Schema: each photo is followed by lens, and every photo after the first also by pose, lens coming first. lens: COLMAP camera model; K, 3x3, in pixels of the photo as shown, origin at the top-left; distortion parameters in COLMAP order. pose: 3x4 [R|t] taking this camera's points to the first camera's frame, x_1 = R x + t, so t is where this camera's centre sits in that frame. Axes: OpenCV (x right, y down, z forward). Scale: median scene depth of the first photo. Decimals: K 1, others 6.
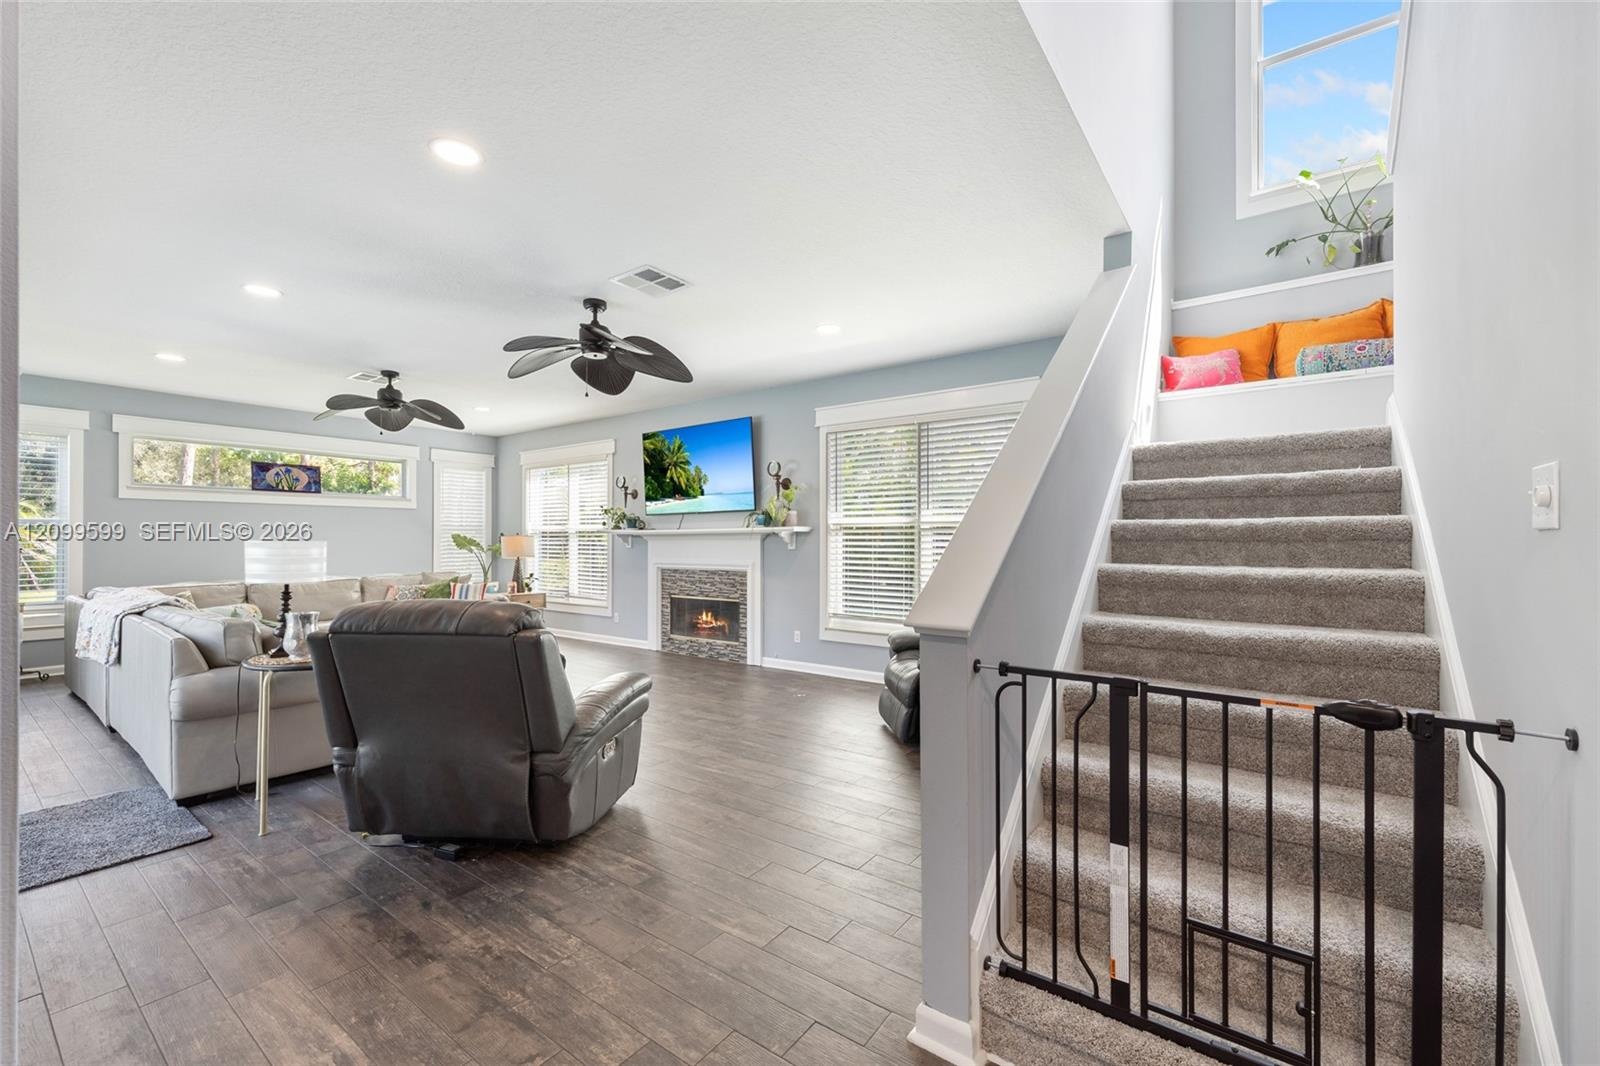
lens RADIAL K [[658.9, 0, 800.0], [0, 658.9, 533.0], [0, 0, 1]] dist [0.001188, 0.000174]
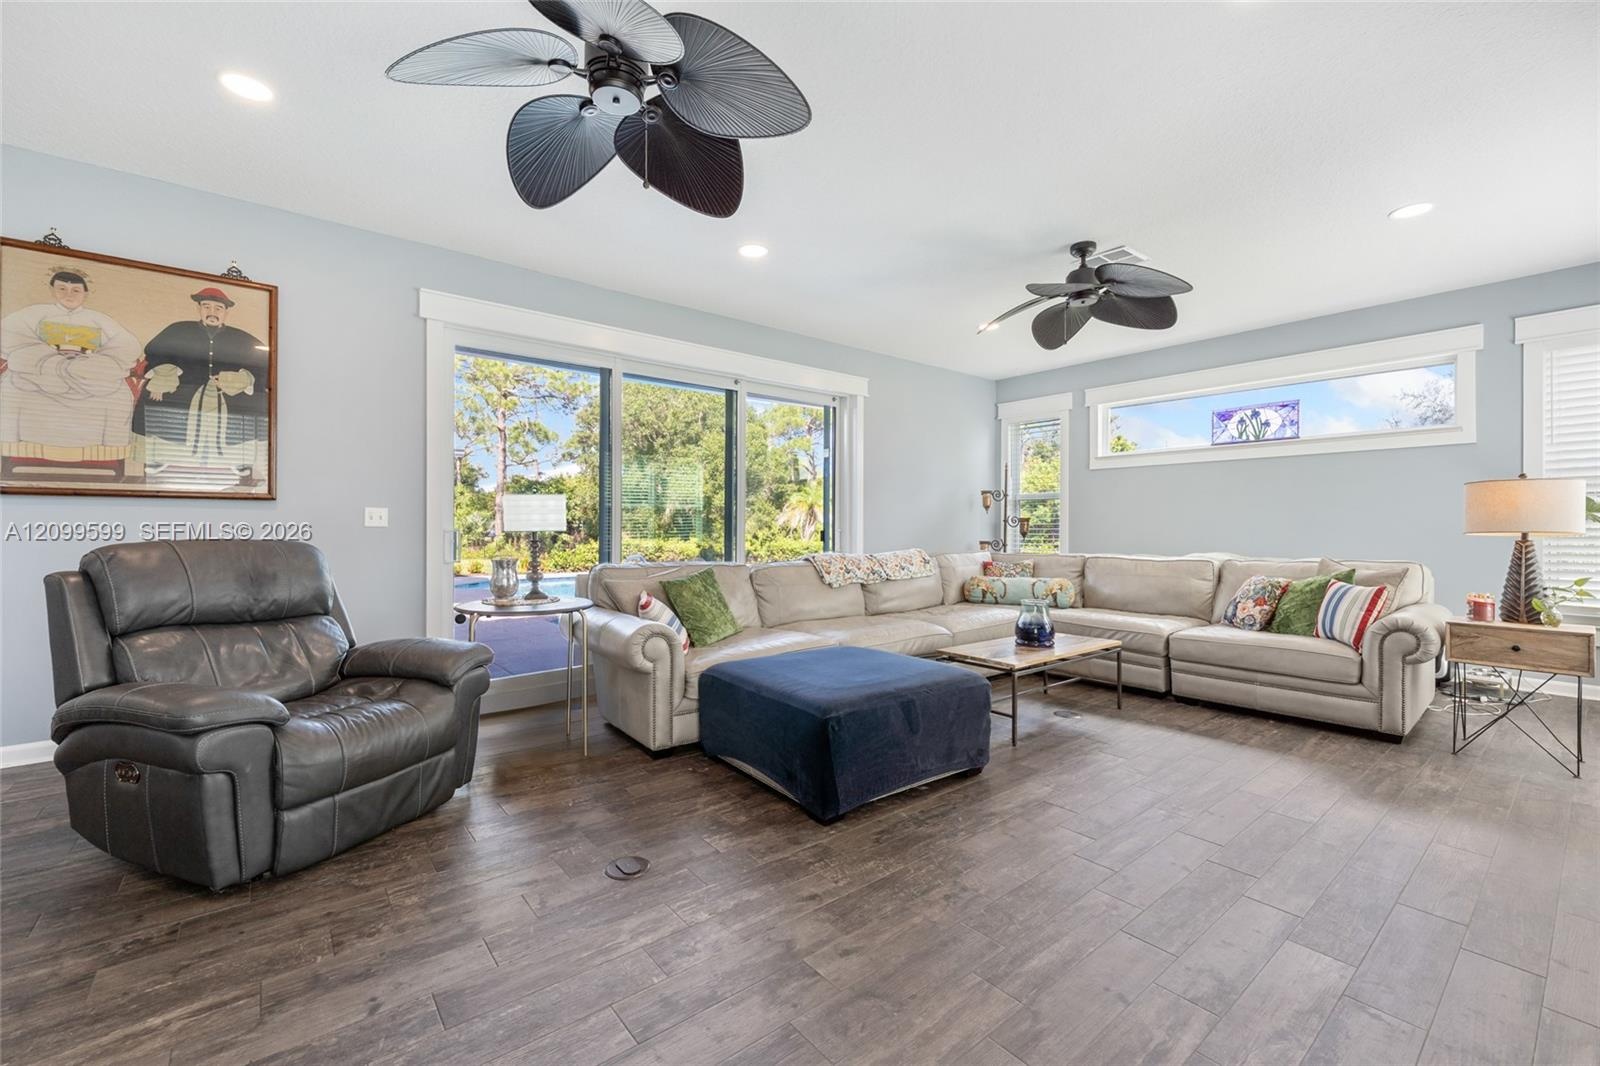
lens RADIAL K [[654.5, 0, 798.7], [0, 654.5, 518.8], [0, 0, 1]] dist [0.000043, 0.000127]
pose [[-0.241903, -0.011608, -0.970231, 0.061509], [0.005938, 0.999892, -0.013443, 0.030574], [0.970282, -0.009013, -0.241808, 0.682549]]
